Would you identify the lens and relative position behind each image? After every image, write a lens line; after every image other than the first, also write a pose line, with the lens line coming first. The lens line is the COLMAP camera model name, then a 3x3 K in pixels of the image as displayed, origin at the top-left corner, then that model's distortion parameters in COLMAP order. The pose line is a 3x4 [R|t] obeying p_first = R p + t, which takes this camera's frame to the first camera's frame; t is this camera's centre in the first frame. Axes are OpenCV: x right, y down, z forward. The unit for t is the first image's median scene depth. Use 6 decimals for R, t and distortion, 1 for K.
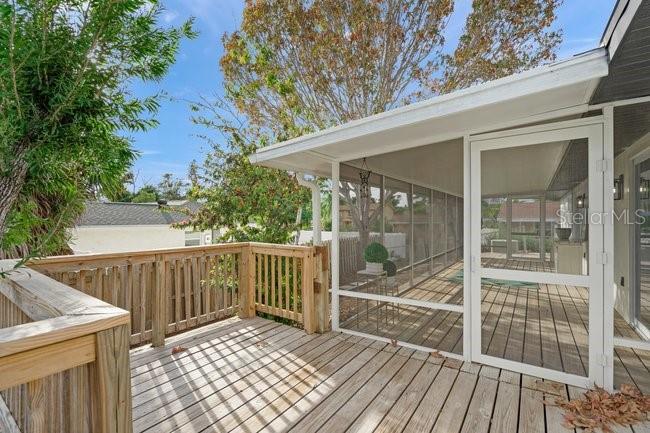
lens RADIAL K [[295.6, 0, 325.2], [0, 295.6, 218.5], [0, 0, 1]] dist [0.000115, -0.000320]
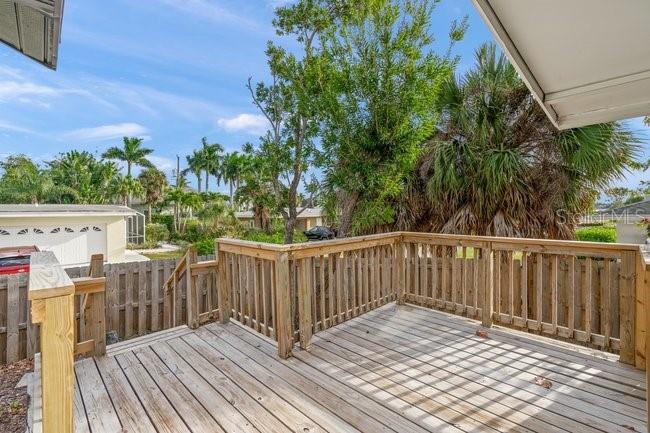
lens RADIAL K [[295.6, 0, 324.4], [0, 295.6, 215.1], [0, 0, 1]] dist [0.000115, -0.000320]
pose [[-0.179172, 0.017387, -0.983664, 0.660554], [0.010235, 0.999823, 0.015809, 0.000721], [0.983764, -0.007236, -0.179318, 0.680722]]
